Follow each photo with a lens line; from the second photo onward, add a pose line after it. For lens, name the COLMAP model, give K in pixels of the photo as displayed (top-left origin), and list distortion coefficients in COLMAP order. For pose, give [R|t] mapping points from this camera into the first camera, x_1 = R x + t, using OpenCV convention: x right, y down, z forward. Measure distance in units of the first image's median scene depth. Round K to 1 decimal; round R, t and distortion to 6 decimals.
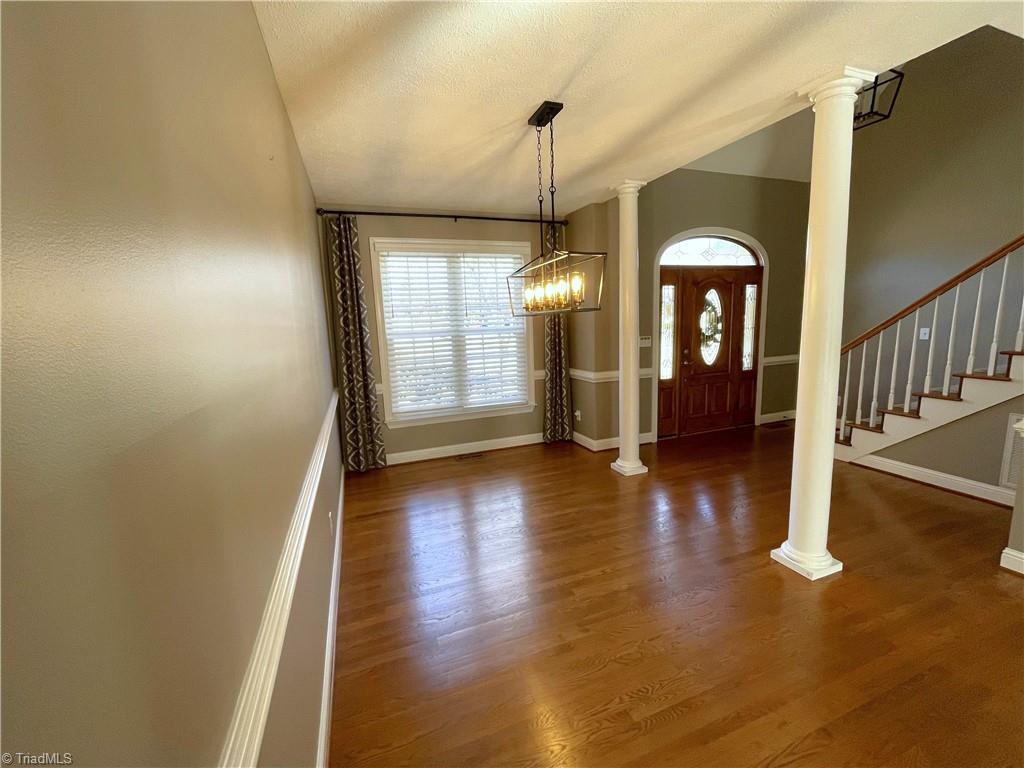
lens RADIAL K [[415.8, 0, 504.3], [0, 415.8, 382.3], [0, 0, 1]] dist [-0.003577, 0.000145]
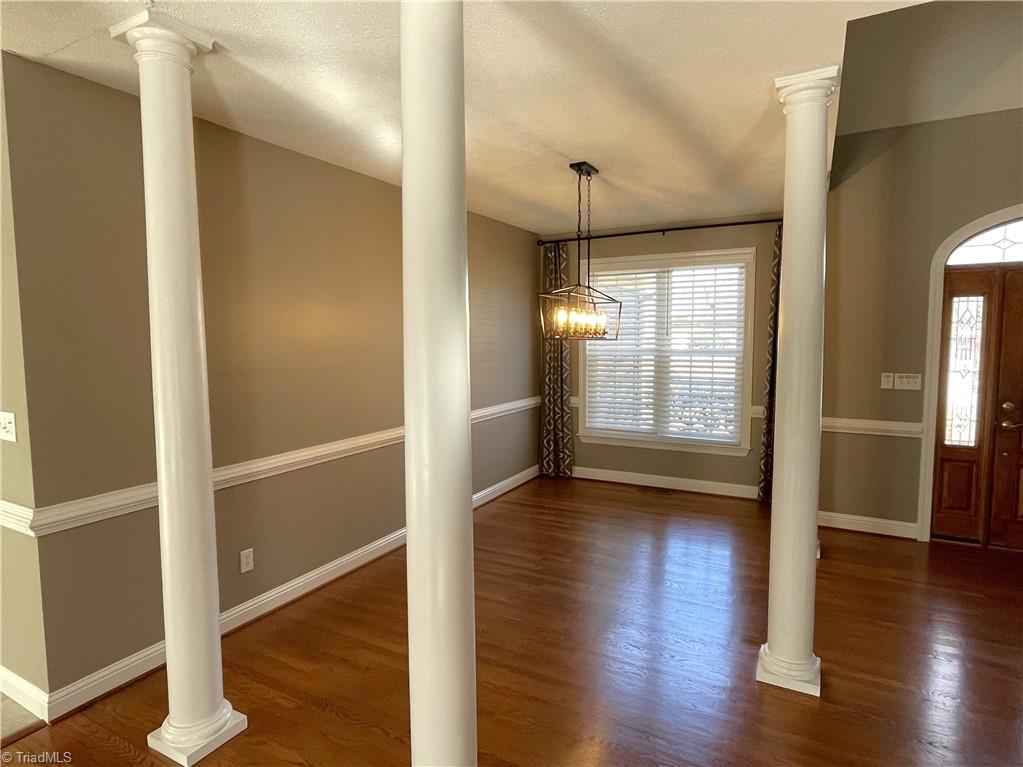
lens RADIAL K [[546.0, 0, 511.0], [0, 546.0, 378.6], [0, 0, 1]] dist [-0.006913, -0.001372]
pose [[0.666244, 0.090151, -0.740264, 0.552553], [-0.131869, 0.991265, 0.002035, -0.020936], [0.733982, 0.096262, 0.672313, -0.045895]]
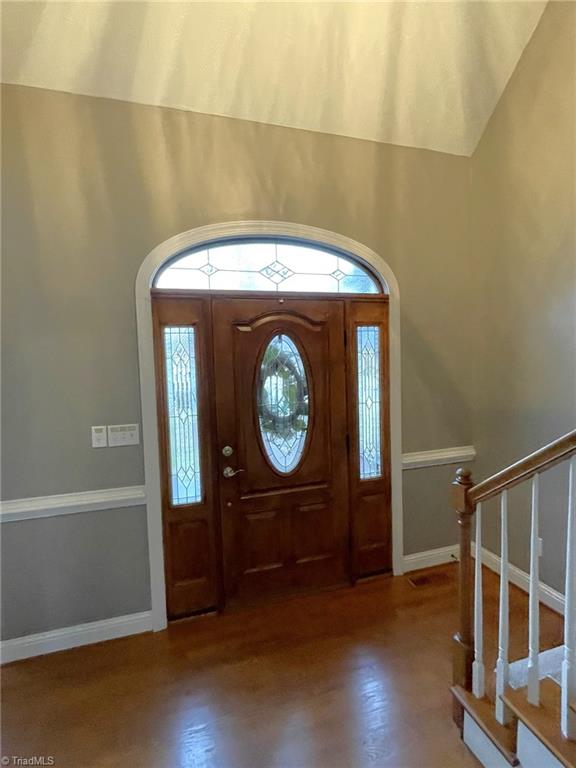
lens RADIAL K [[362.9, 0, 288.0], [0, 362.9, 383.9], [0, 0, 1]] dist [-0.002546, -0.000011]
pose [[0.998620, 0.008135, -0.051892, 0.556820], [-0.013004, 0.995469, -0.094197, -0.119712], [0.050890, 0.094742, 0.994200, 0.555022]]
